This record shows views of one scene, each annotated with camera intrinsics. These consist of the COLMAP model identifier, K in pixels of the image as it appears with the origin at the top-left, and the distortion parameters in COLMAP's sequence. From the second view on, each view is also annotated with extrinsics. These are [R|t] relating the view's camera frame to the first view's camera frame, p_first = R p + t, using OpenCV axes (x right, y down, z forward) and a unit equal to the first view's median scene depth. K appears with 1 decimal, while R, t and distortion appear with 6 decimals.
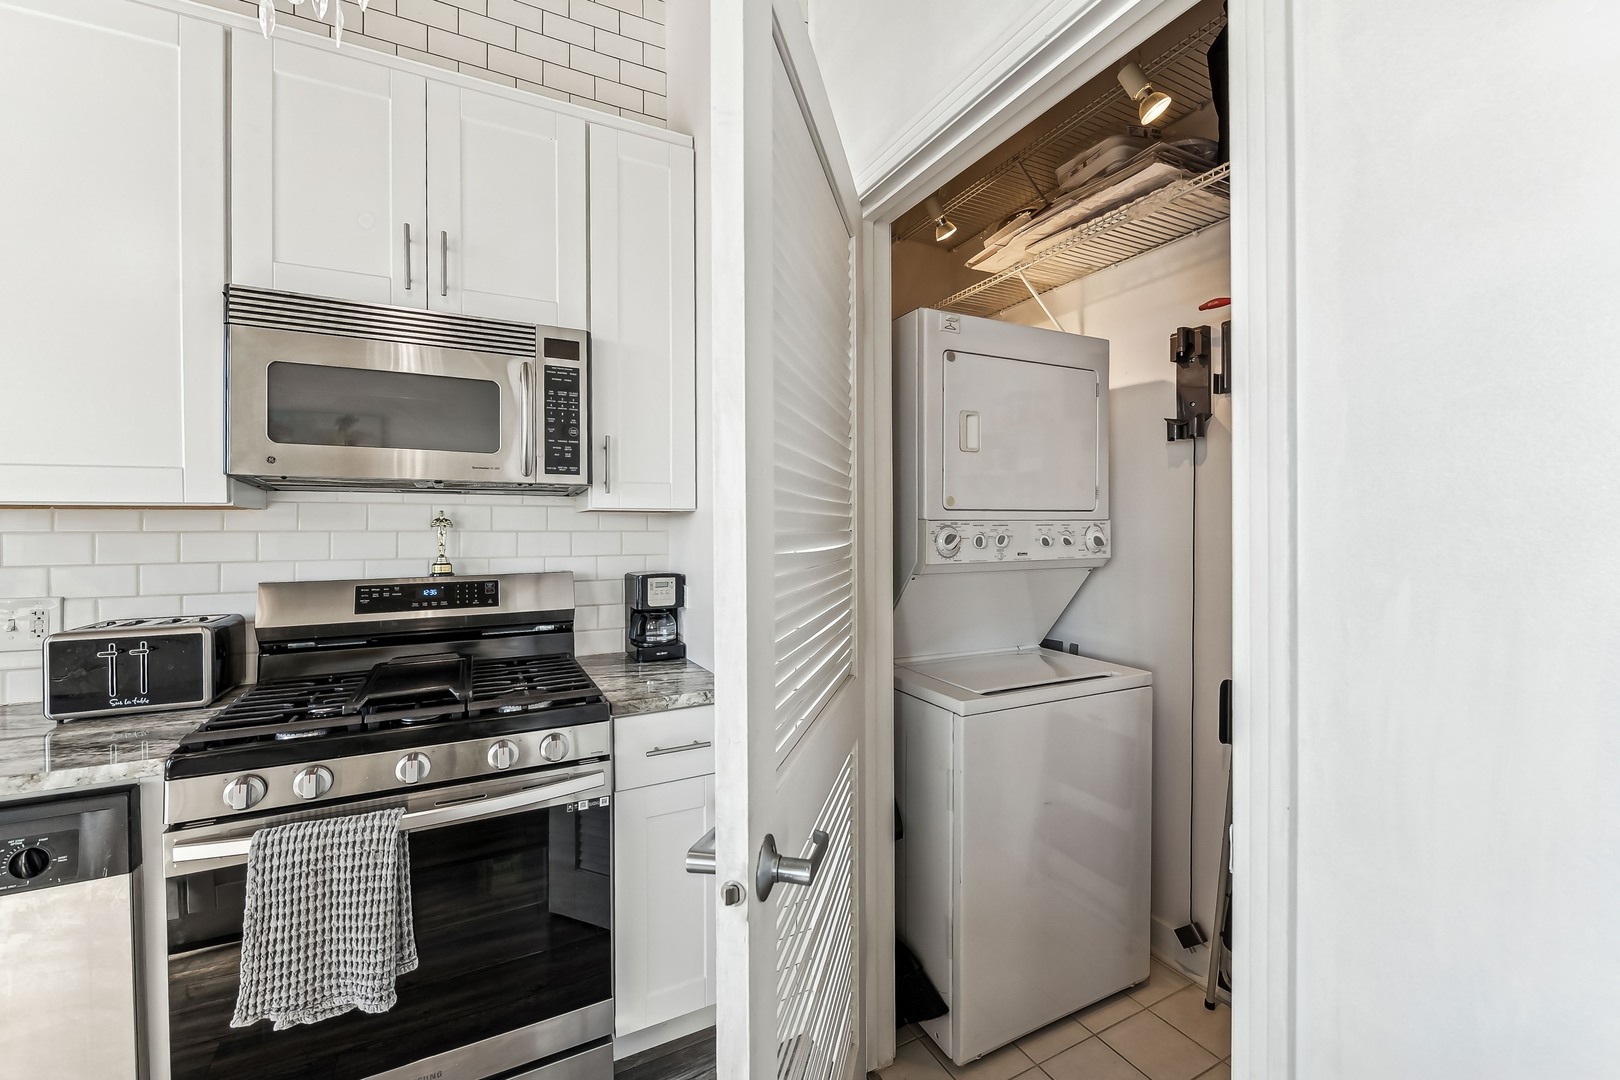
lens RADIAL K [[660.0, 0, 806.4], [0, 660.0, 533.6], [0, 0, 1]] dist [-0.000056, -0.001778]
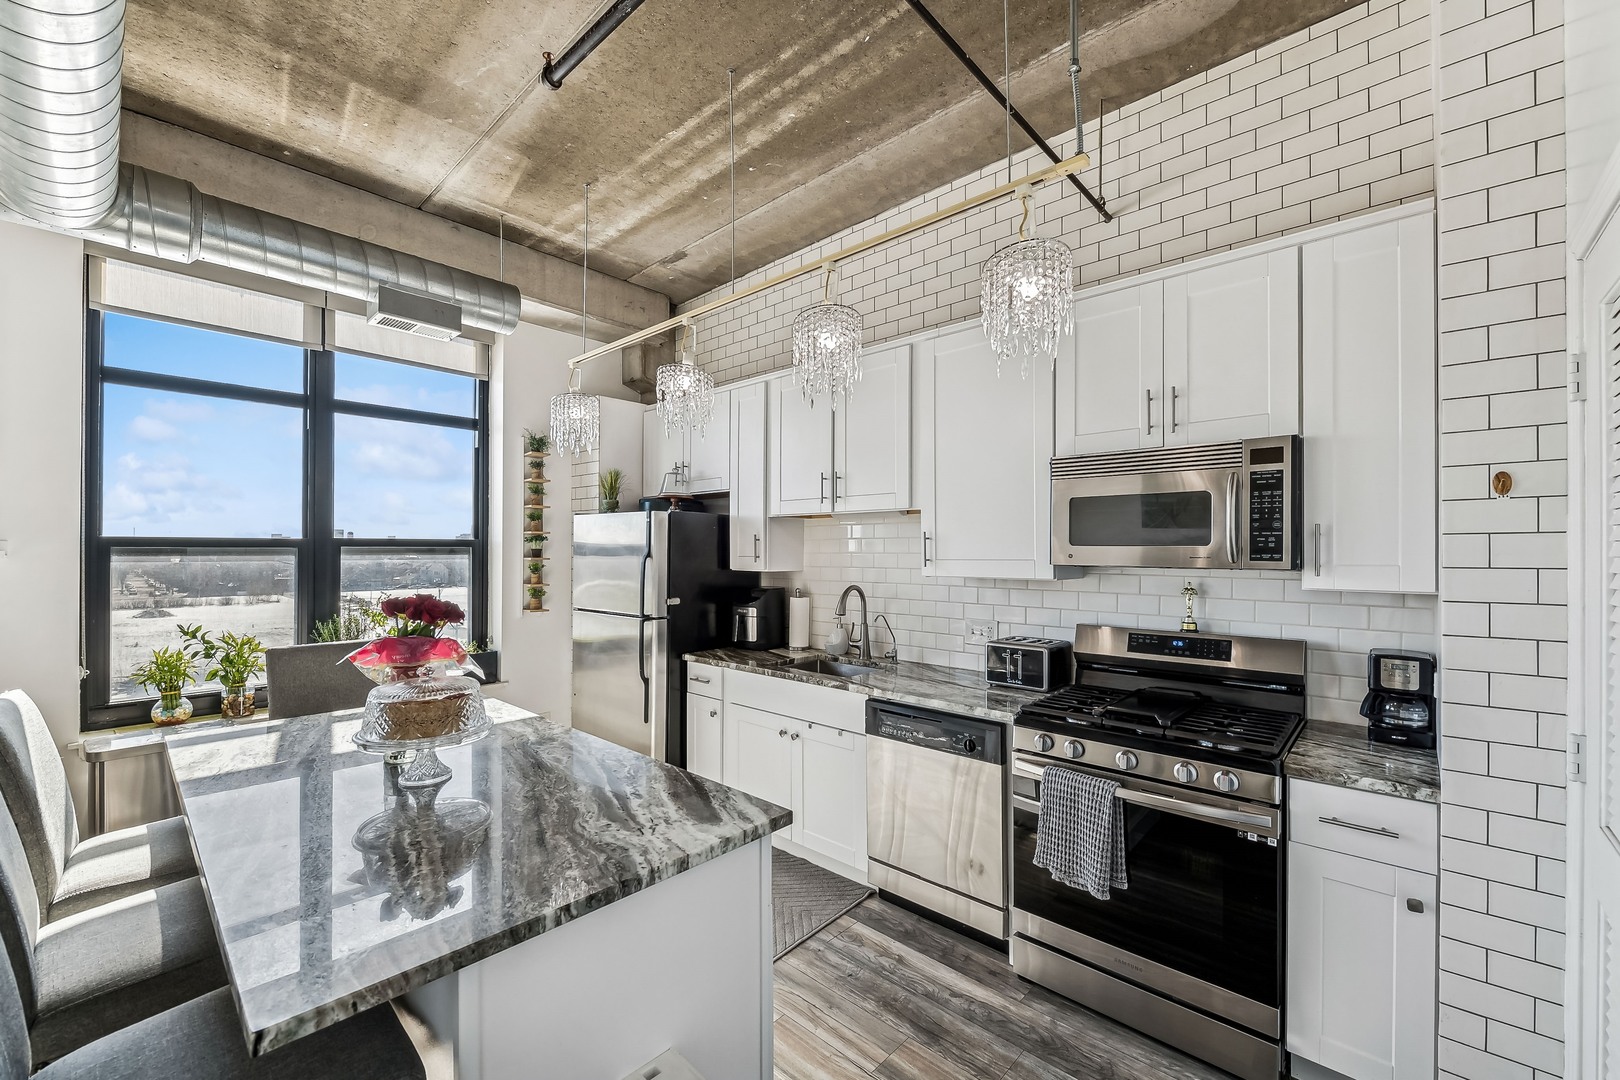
lens RADIAL K [[660.0, 0, 801.3], [0, 660.0, 539.7], [0, 0, 1]] dist [-0.000056, -0.001778]
pose [[0.328116, -0.005211, -0.944623, 0.531831], [-0.005501, 0.999957, -0.007427, -0.127268], [0.944621, 0.007634, 0.328073, -0.203768]]
